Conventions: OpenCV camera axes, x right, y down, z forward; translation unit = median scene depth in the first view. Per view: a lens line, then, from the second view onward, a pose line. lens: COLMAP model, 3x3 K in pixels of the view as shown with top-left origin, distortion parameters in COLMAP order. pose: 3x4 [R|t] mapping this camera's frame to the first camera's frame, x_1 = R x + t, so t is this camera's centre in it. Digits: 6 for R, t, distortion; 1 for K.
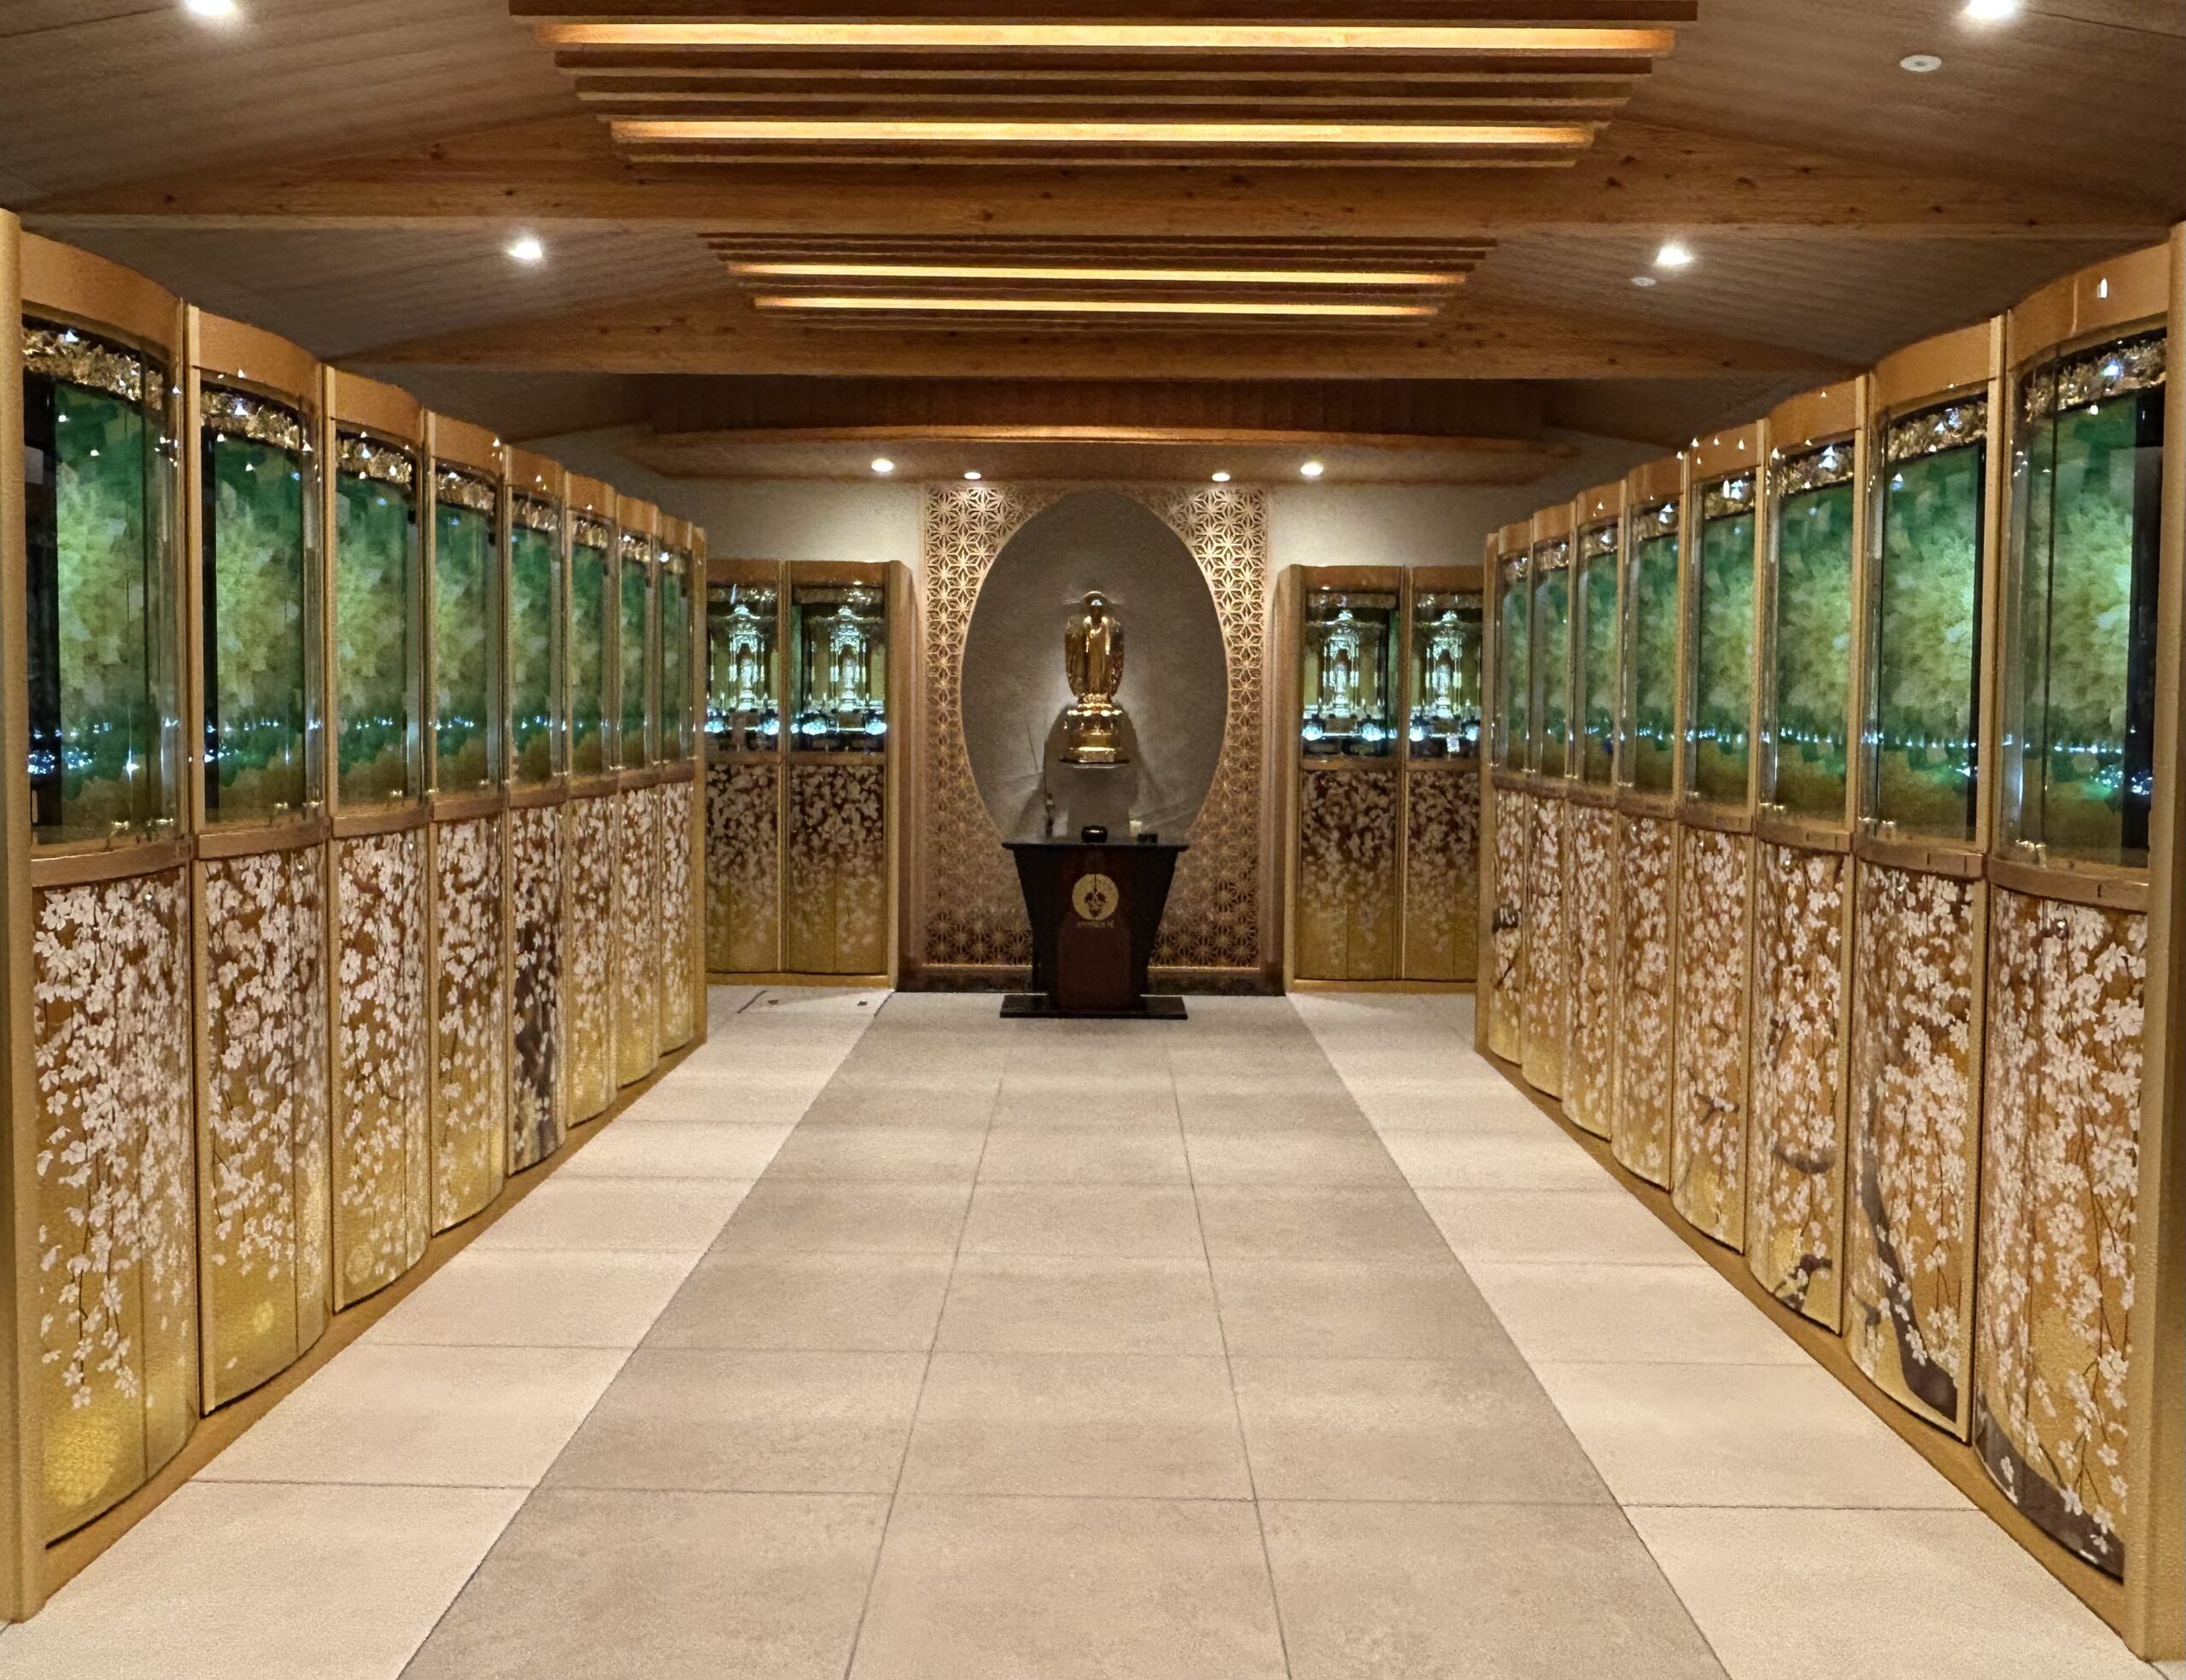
lens RADIAL K [[1591.9, 0, 1087.8], [0, 1591.9, 797.6], [0, 0, 1]] dist [-0.000516, -0.000129]
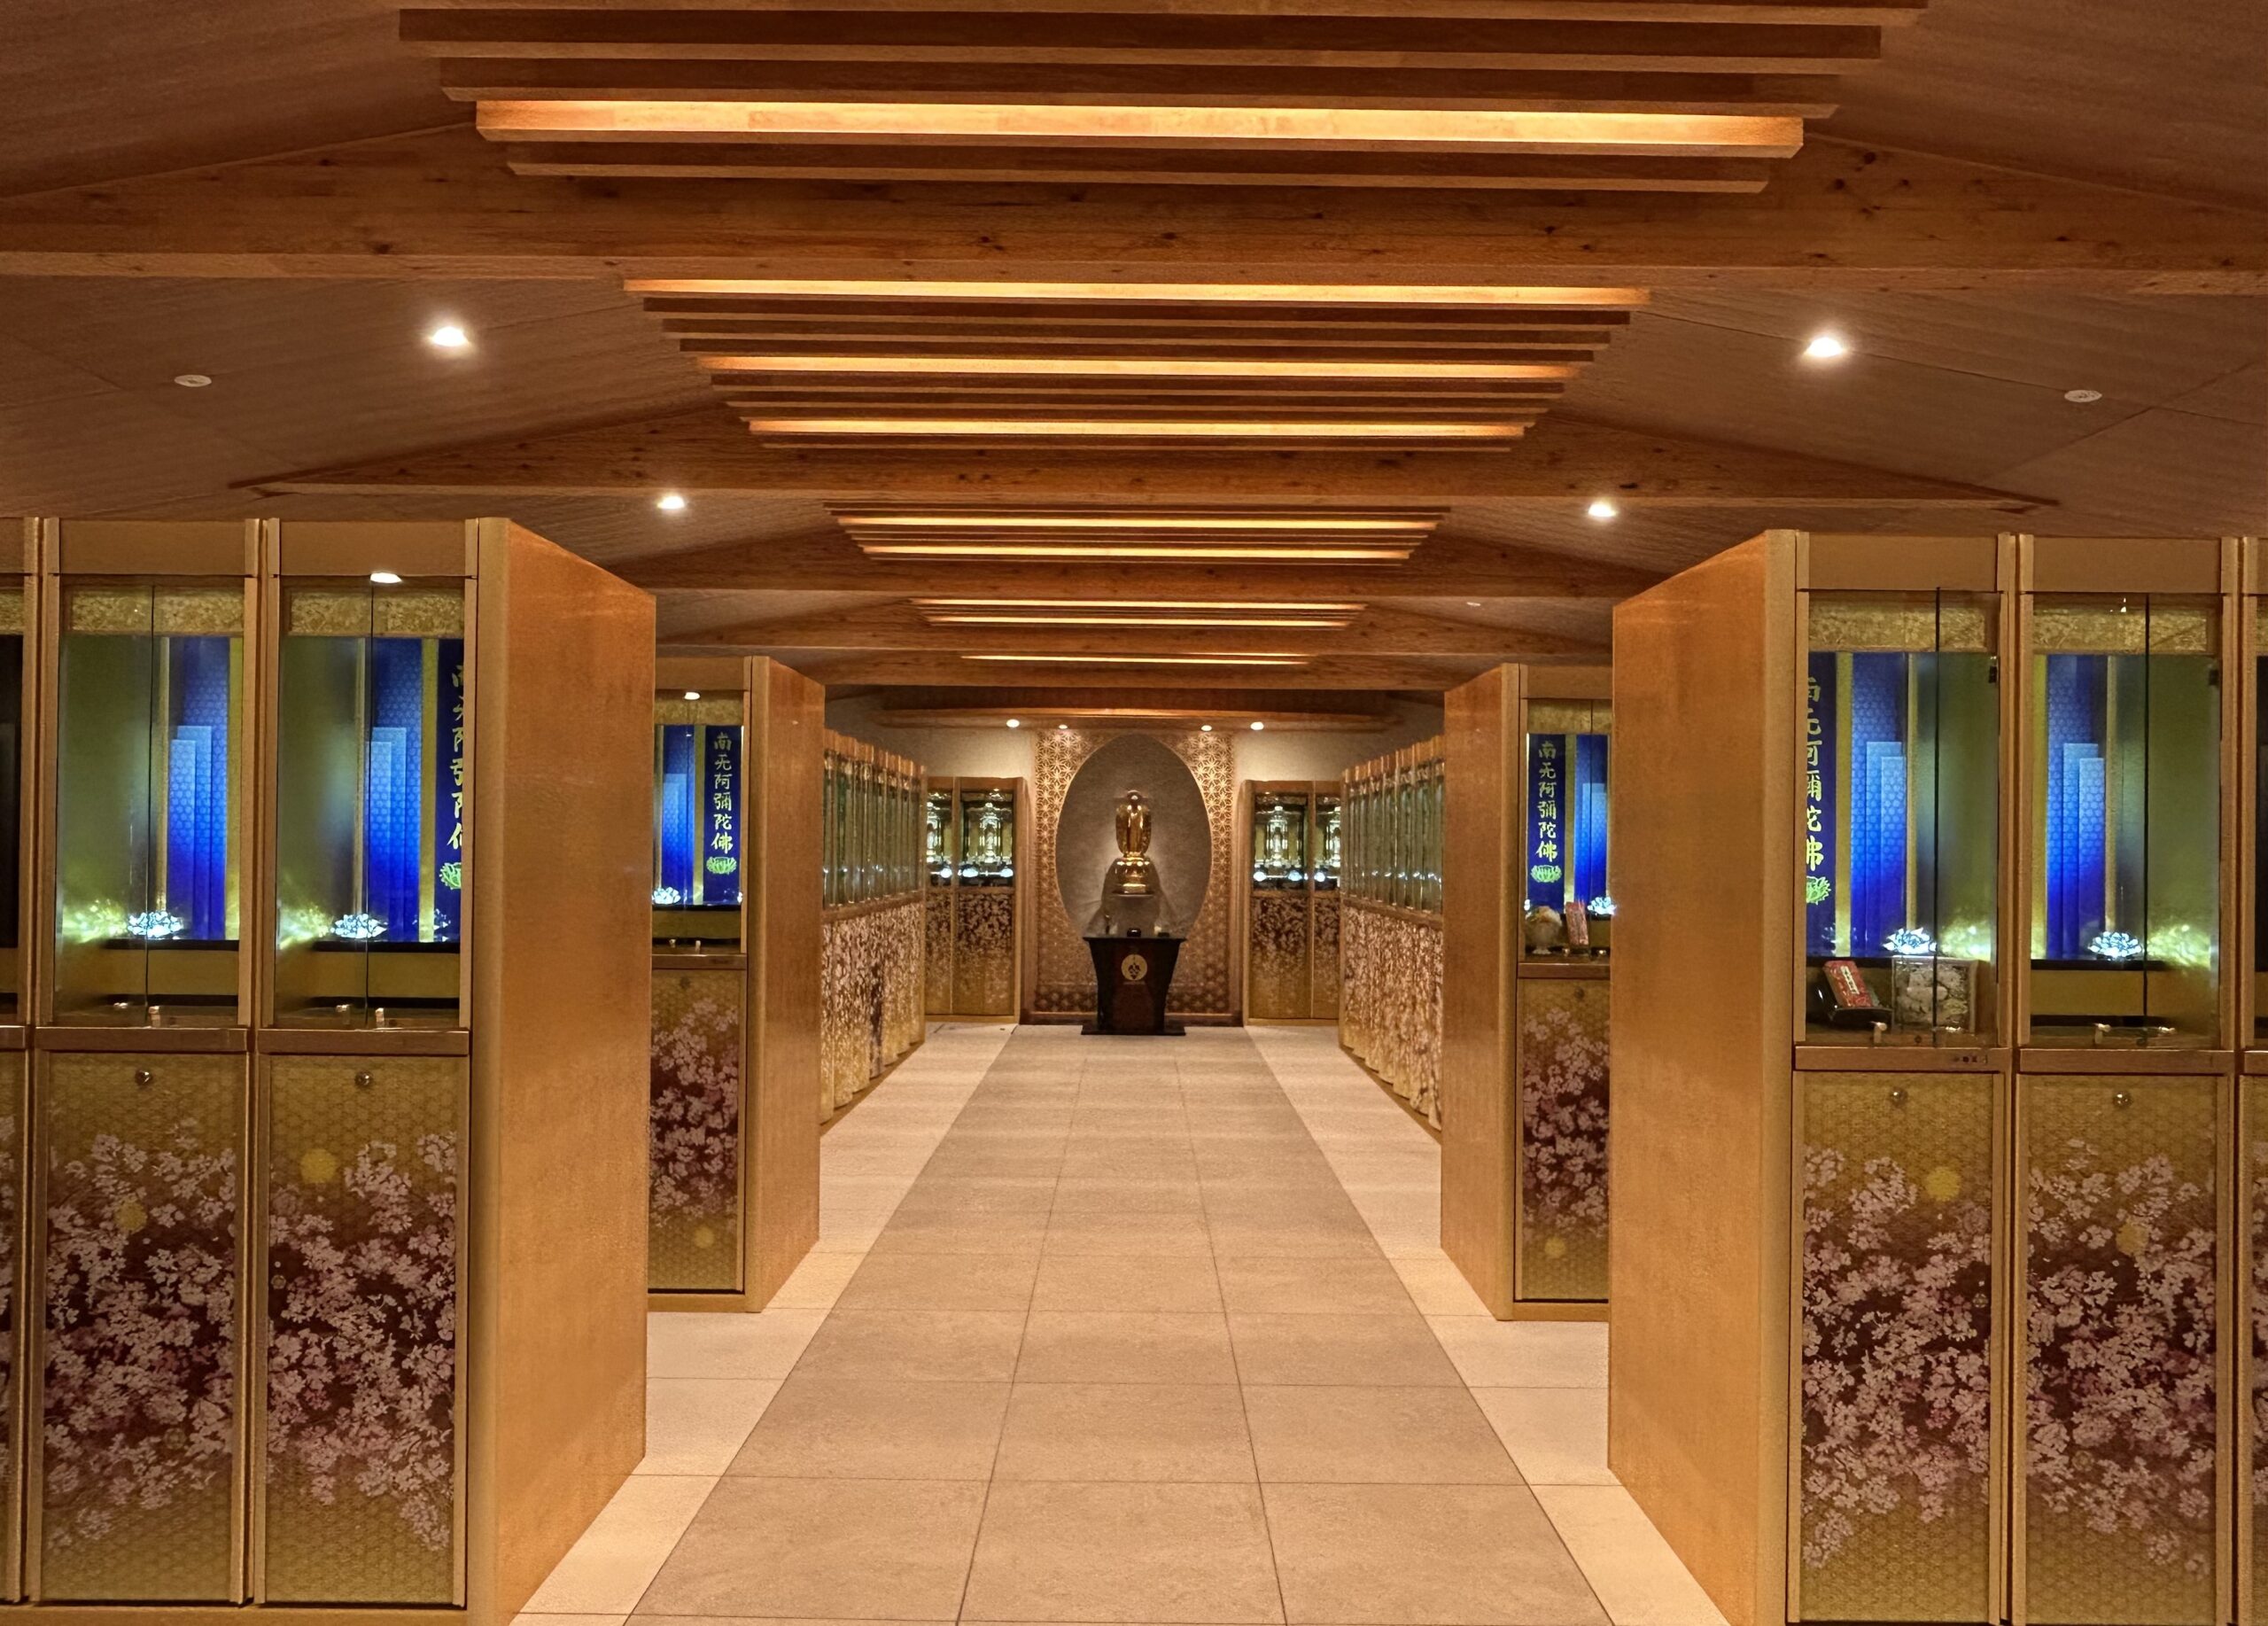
lens RADIAL K [[1489.6, 0, 1137.0], [0, 1489.6, 867.4], [0, 0, 1]] dist [-0.012171, -0.007716]
pose [[0.999959, 0.000918, 0.009050, -0.006834], [-0.000524, 0.999053, -0.043500, 0.020596], [-0.009081, 0.043494, 0.999012, -0.611177]]
